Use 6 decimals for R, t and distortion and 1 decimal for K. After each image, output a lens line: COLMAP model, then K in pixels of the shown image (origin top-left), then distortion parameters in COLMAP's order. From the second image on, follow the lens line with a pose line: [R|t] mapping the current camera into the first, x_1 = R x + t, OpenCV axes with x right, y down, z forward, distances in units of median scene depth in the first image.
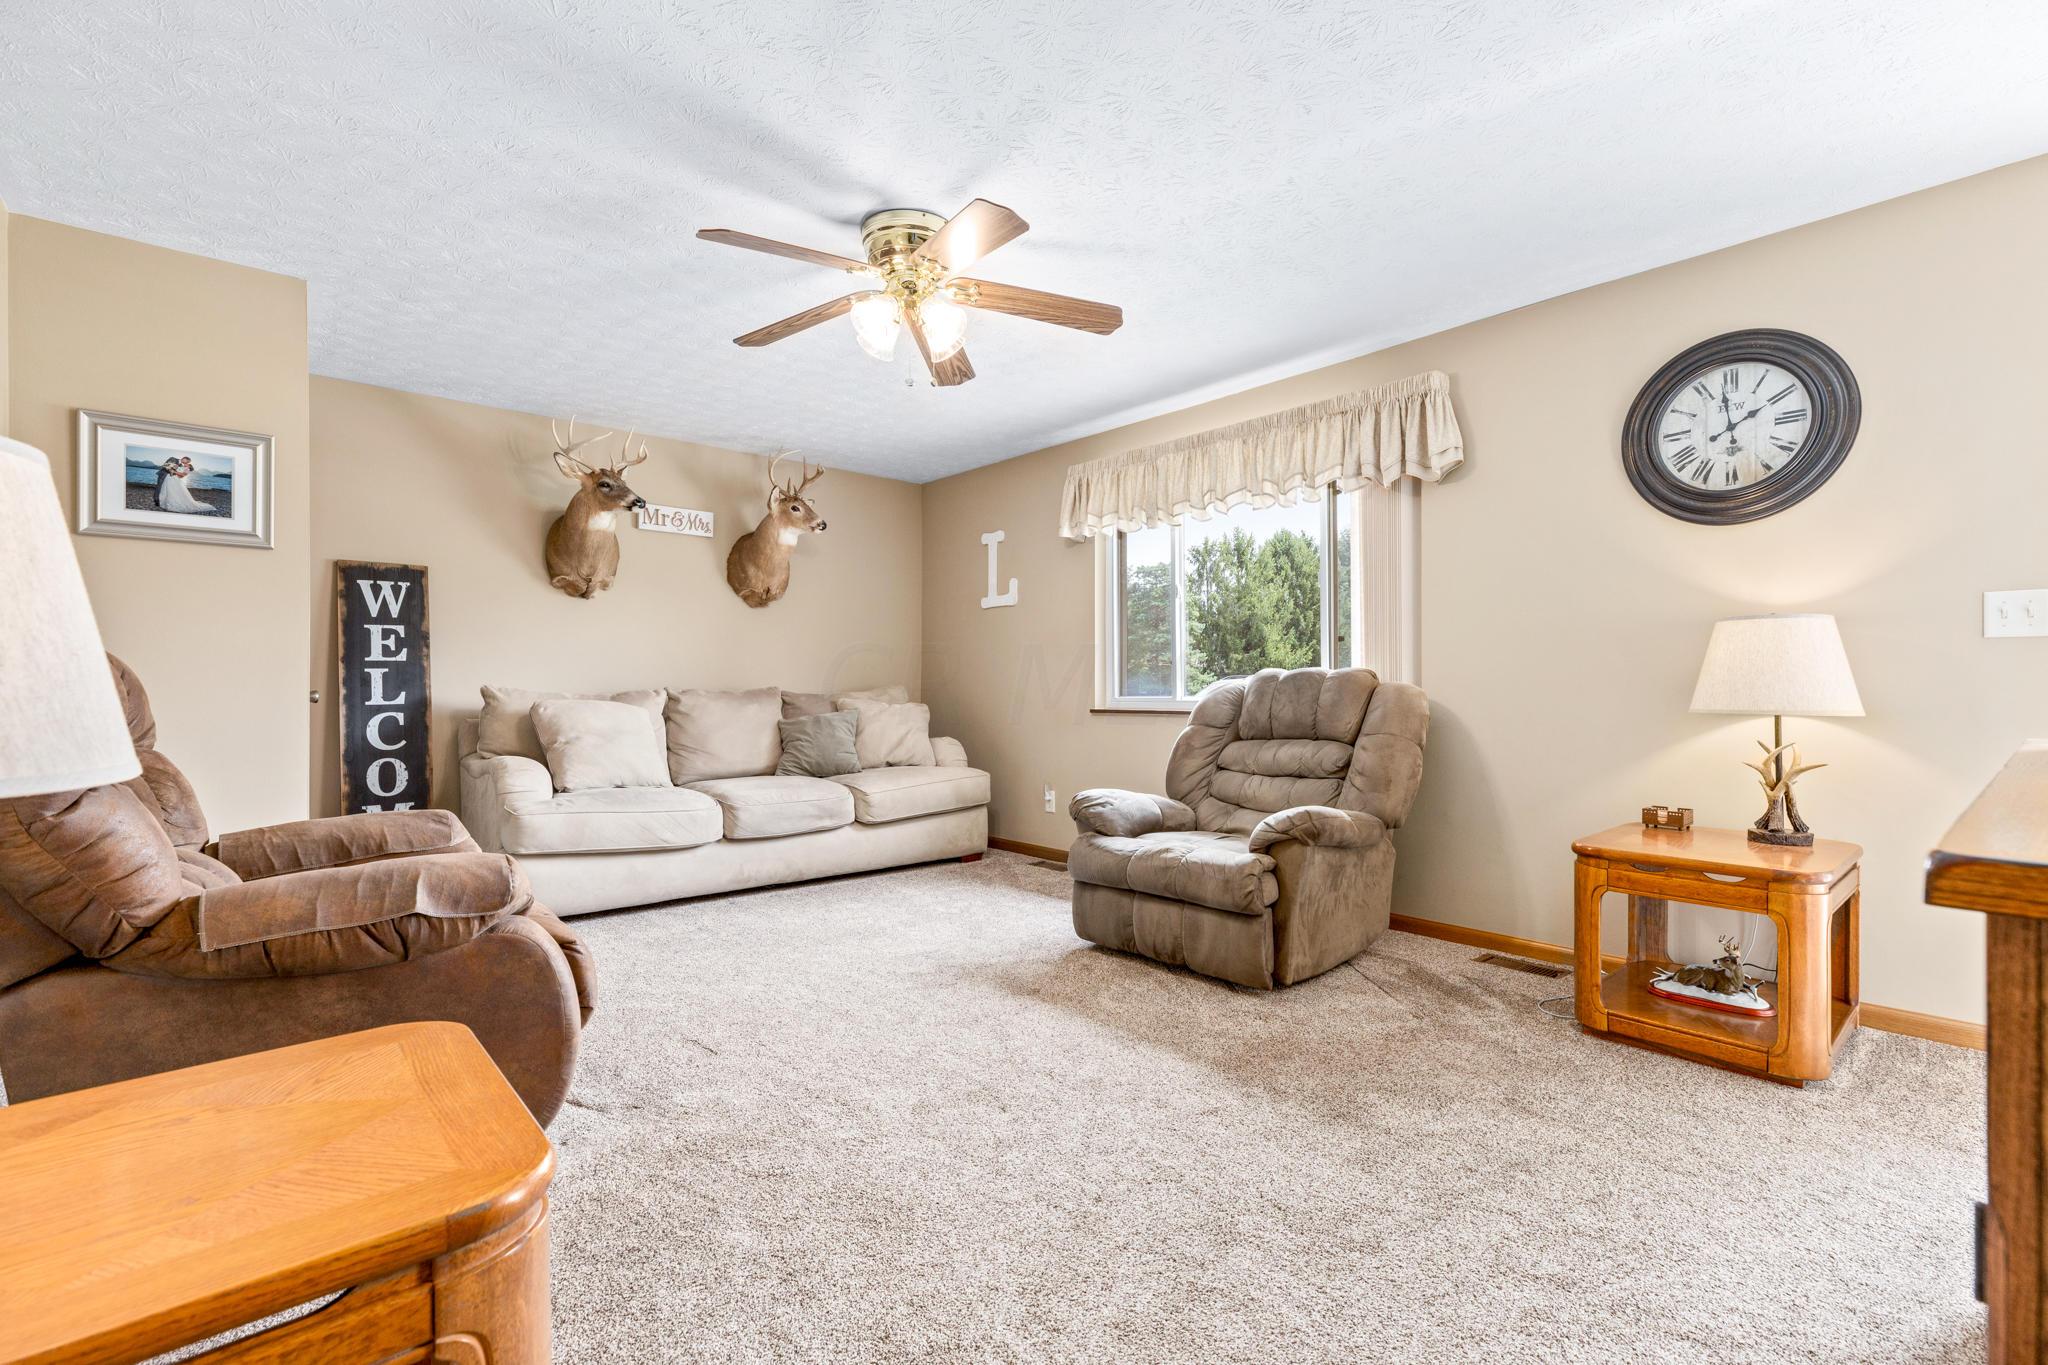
lens RADIAL K [[906.0, 0, 1027.9], [0, 906.0, 688.3], [0, 0, 1]] dist [0.003164, 0.000462]
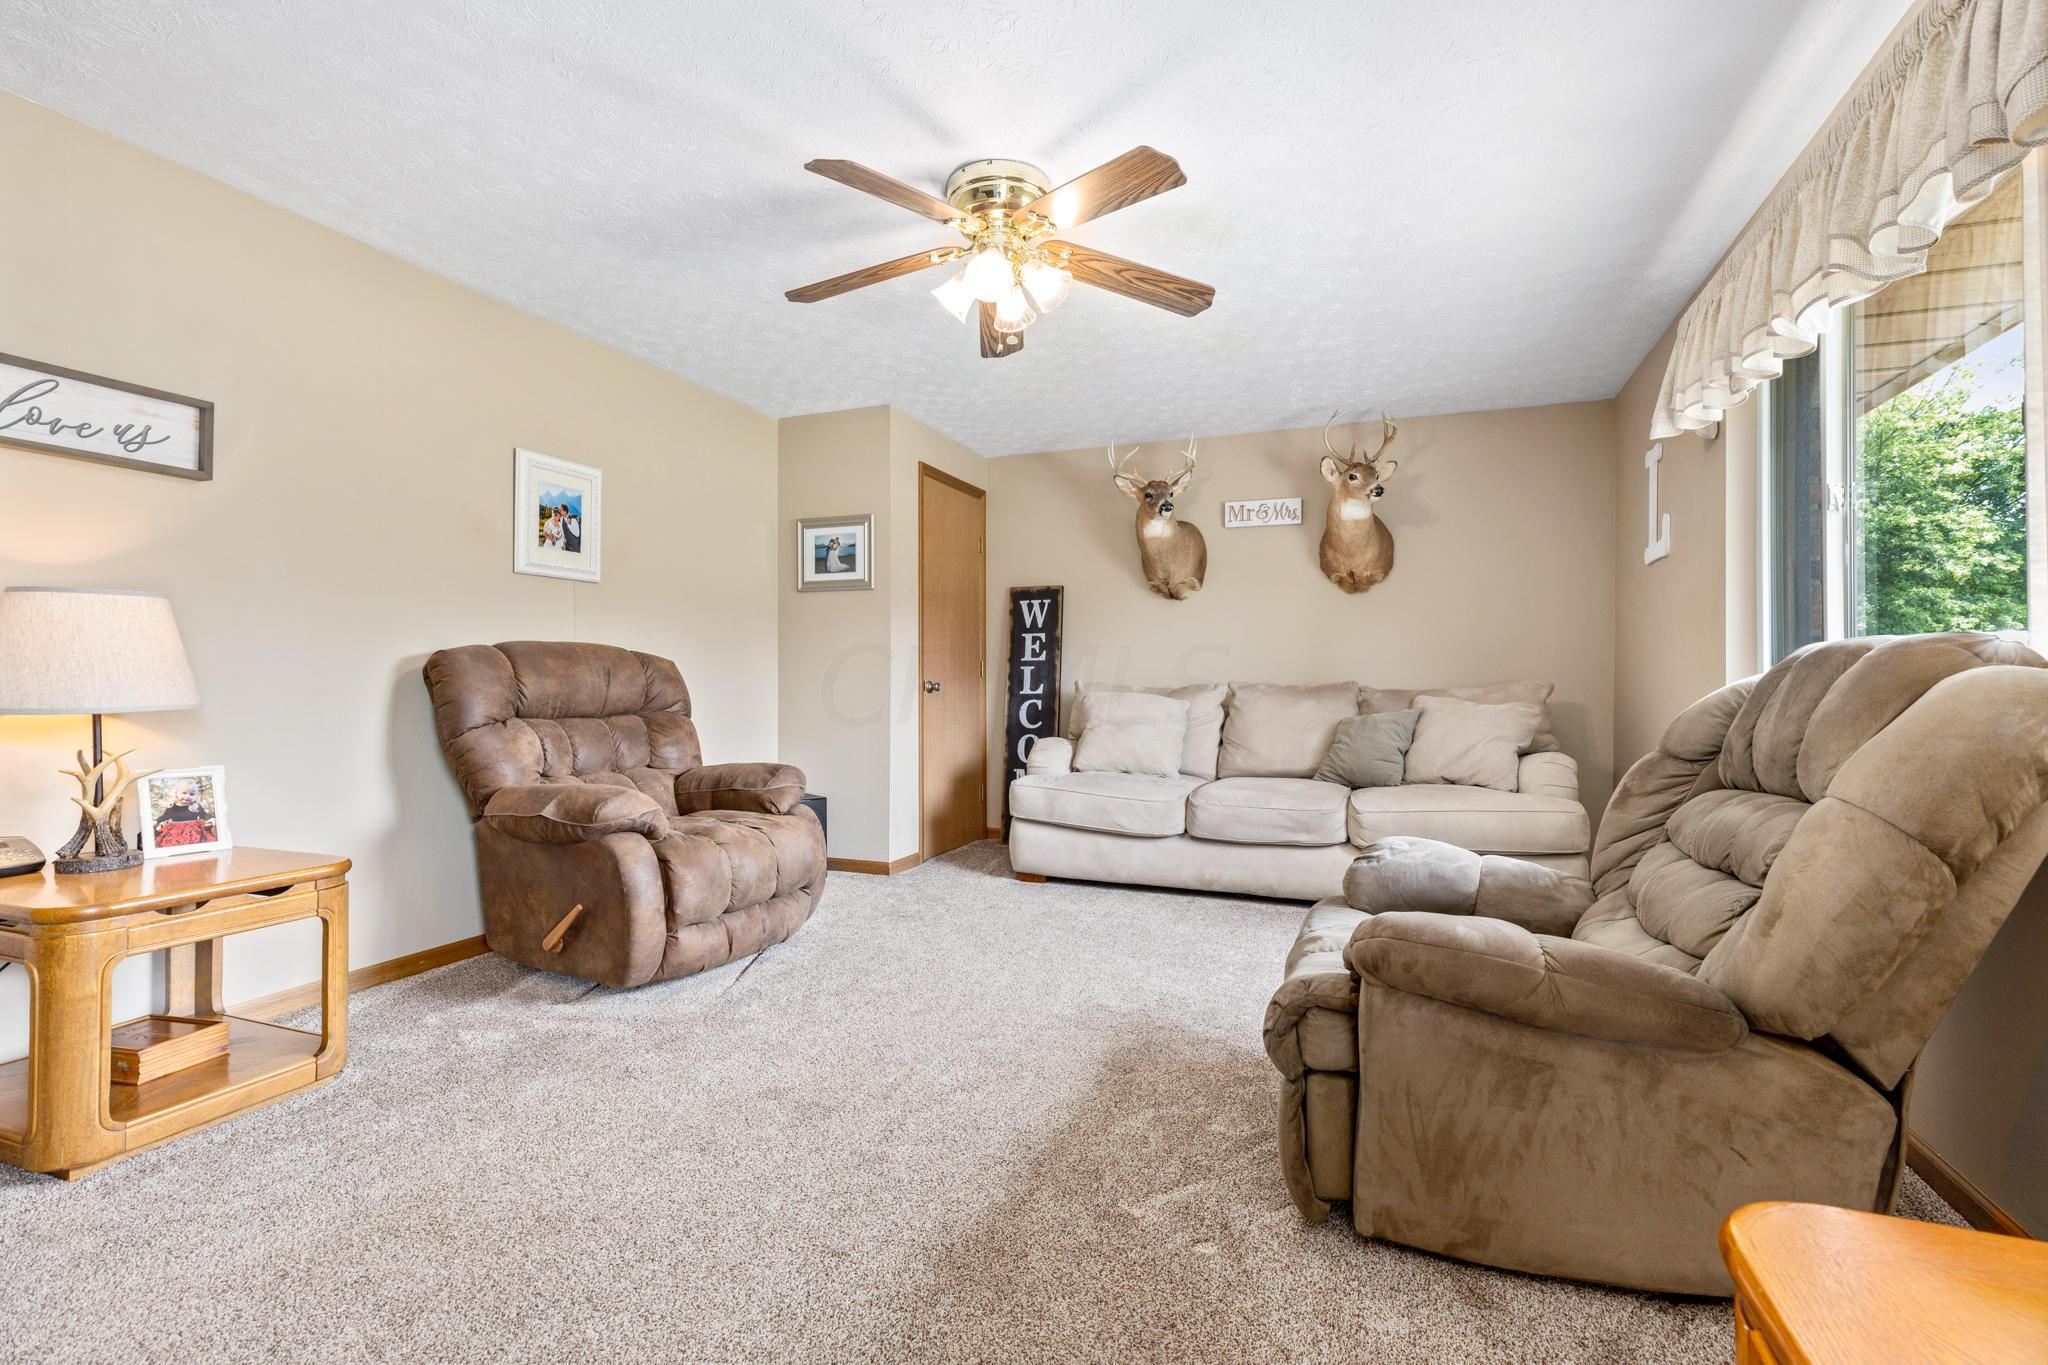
lens RADIAL K [[906.0, 0, 1030.0], [0, 906.0, 680.1], [0, 0, 1]] dist [0.003164, 0.000462]
pose [[0.454440, 0.000141, -0.890777, 0.463441], [-0.004767, 0.999986, -0.002274, 0.001063], [0.890765, 0.005280, 0.454434, 0.399494]]
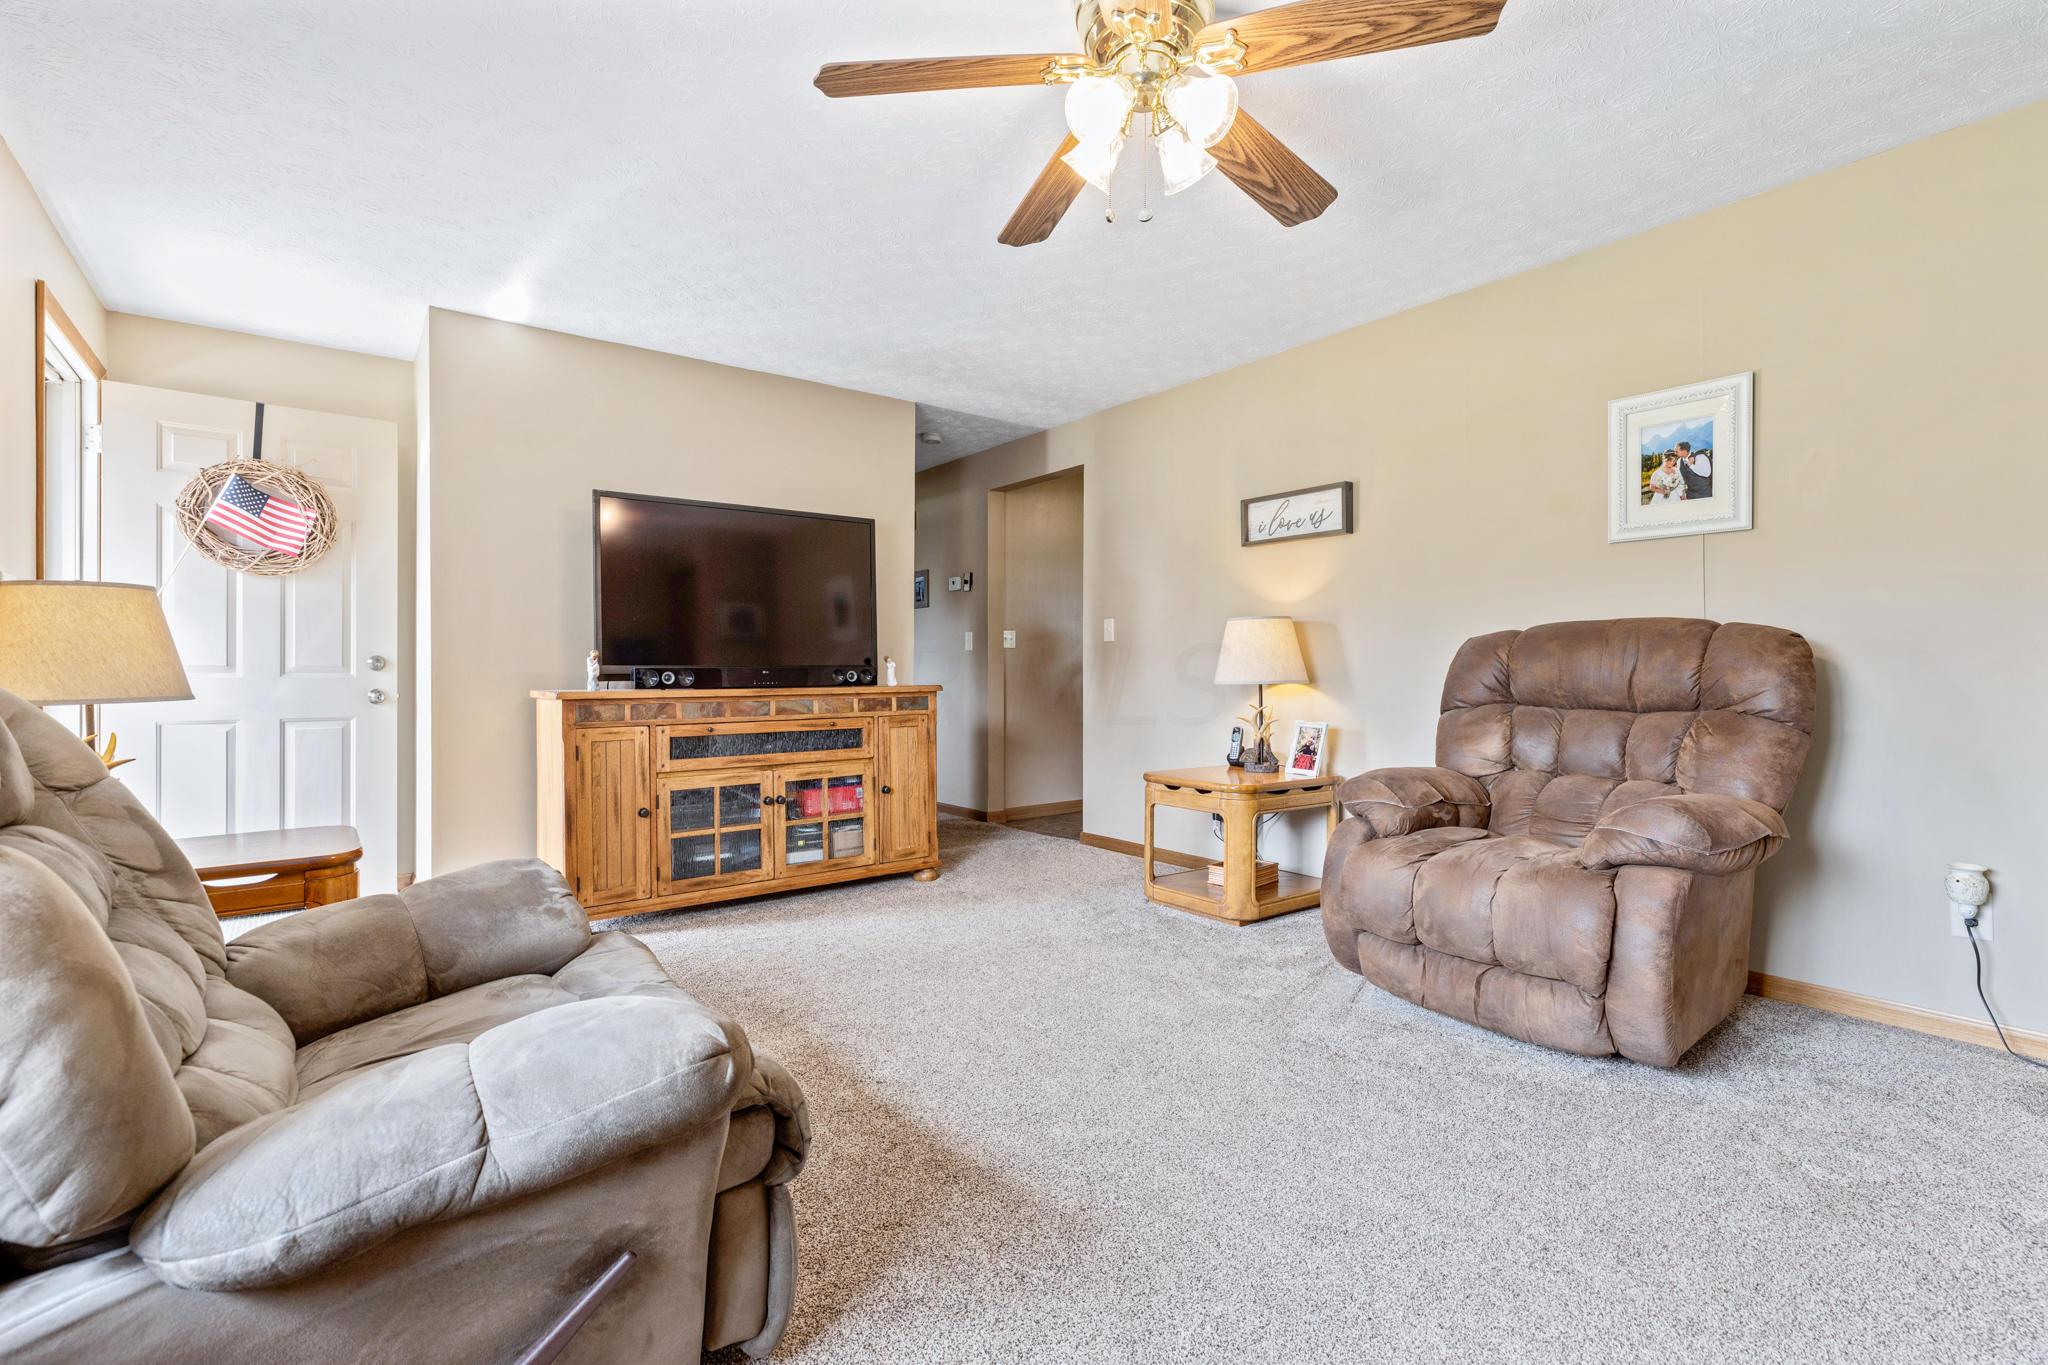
lens RADIAL K [[906.0, 0, 1027.3], [0, 906.0, 667.9], [0, 0, 1]] dist [0.003164, 0.000462]
pose [[-0.998498, 0.004526, 0.054603, -0.196237], [0.004773, 0.999979, 0.004397, -0.002653], [-0.054581, 0.004651, -0.998498, 1.301737]]
